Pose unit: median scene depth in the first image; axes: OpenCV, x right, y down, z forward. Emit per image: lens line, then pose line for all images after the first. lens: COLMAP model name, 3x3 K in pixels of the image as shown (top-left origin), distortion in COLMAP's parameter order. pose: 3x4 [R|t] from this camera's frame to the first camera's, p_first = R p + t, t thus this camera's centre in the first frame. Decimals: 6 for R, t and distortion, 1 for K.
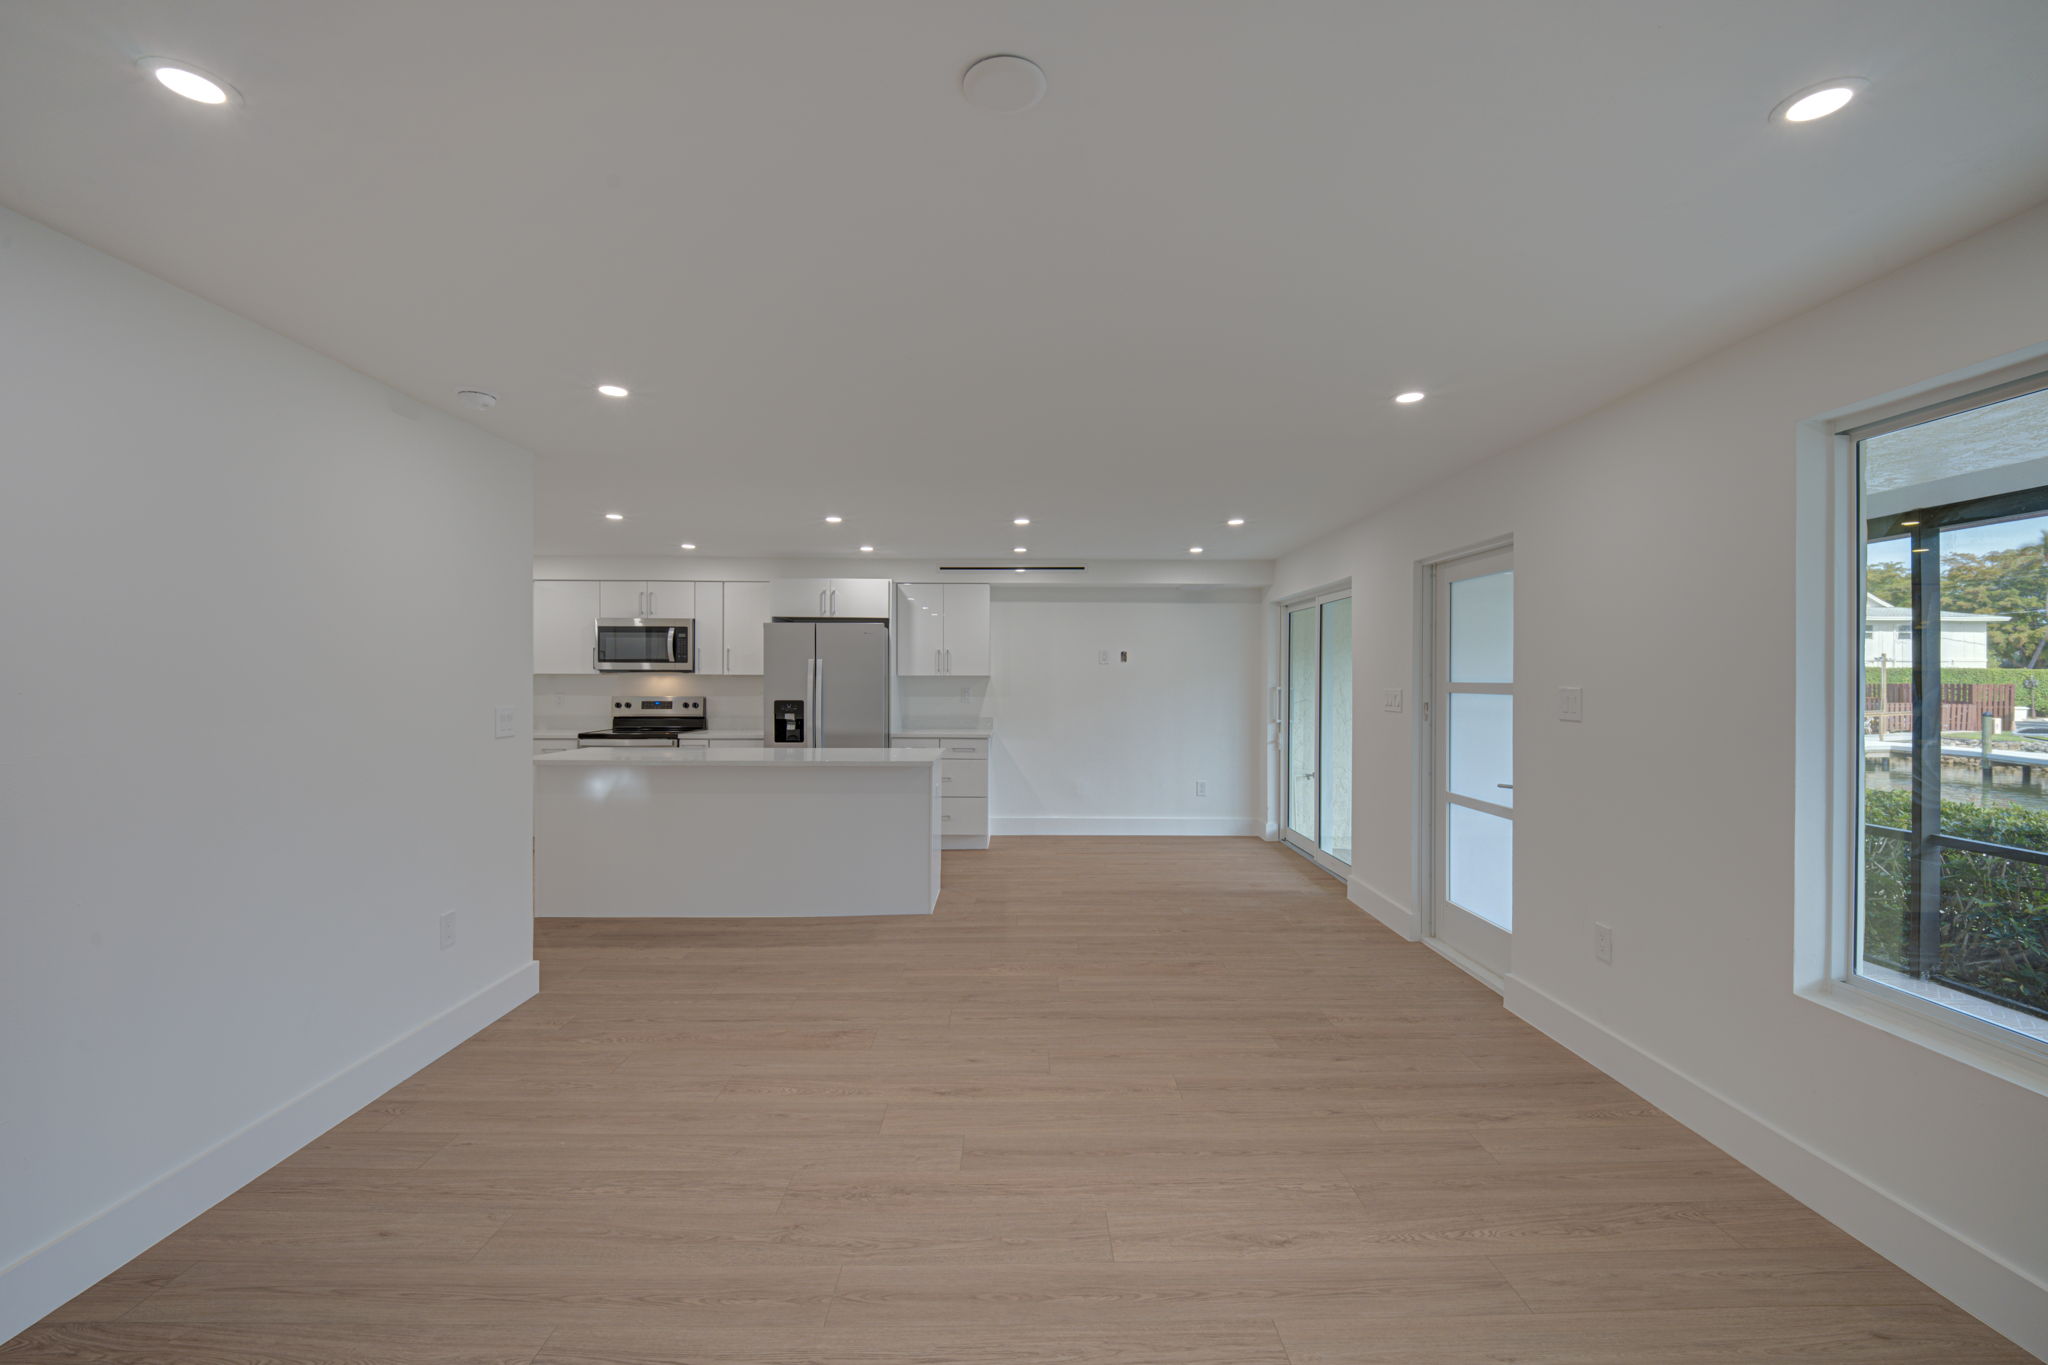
lens RADIAL K [[838.6, 0, 1027.5], [0, 838.6, 673.3], [0, 0, 1]] dist [-0.000949, -0.005918]
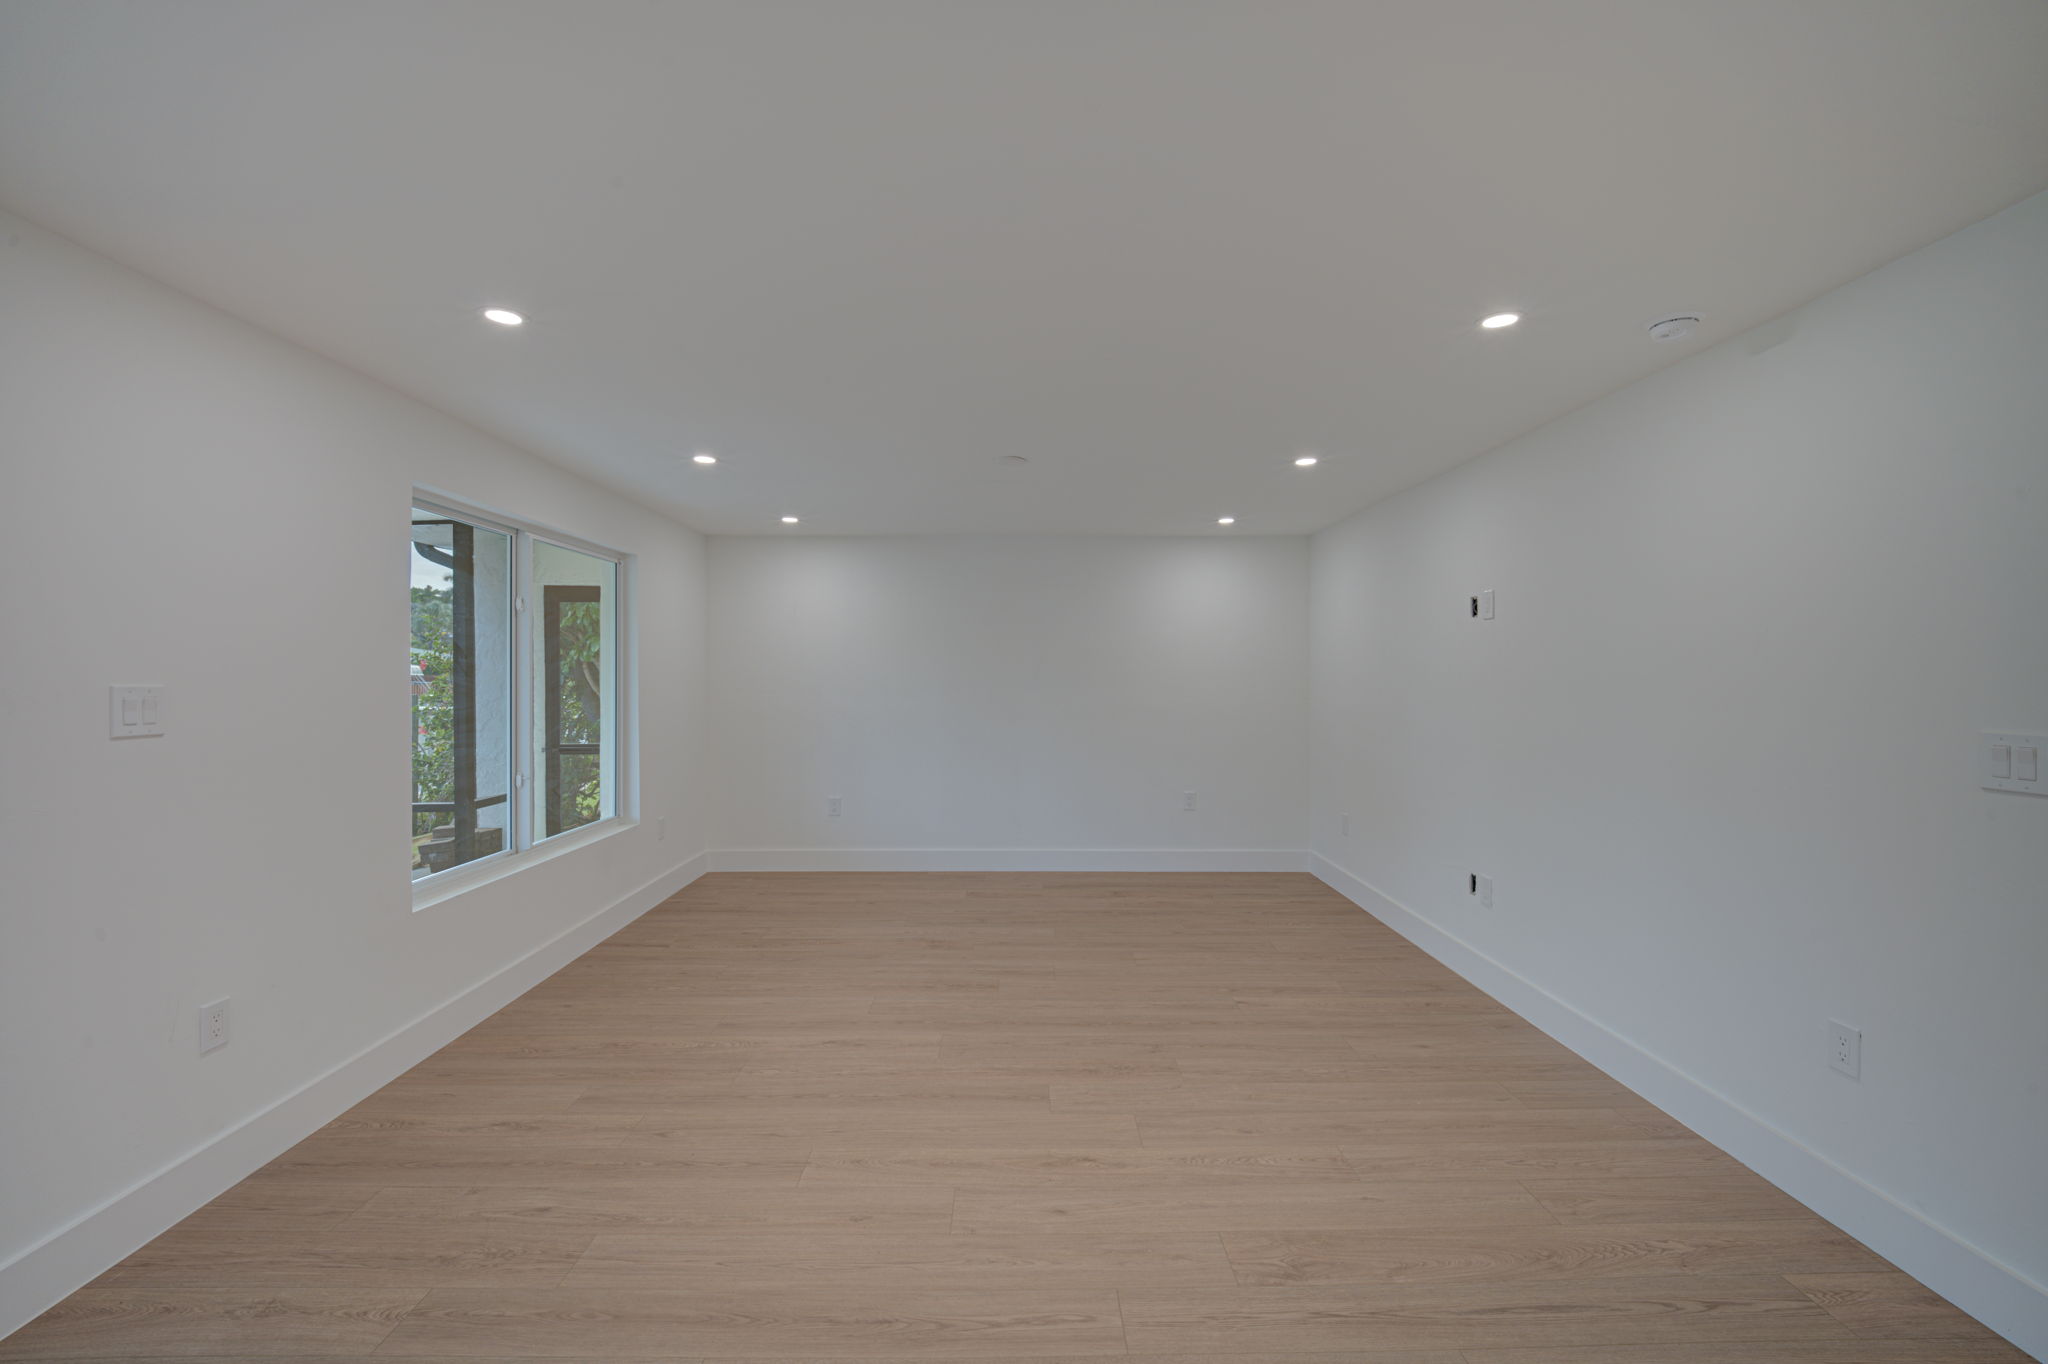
lens RADIAL K [[838.6, 0, 1023.9], [0, 838.6, 720.8], [0, 0, 1]] dist [-0.000949, -0.005918]
pose [[-0.999997, -0.002326, -0.000889, -0.023549], [-0.002362, 0.999072, 0.043017, 0.011515], [0.000788, 0.043019, -0.999074, 1.191181]]
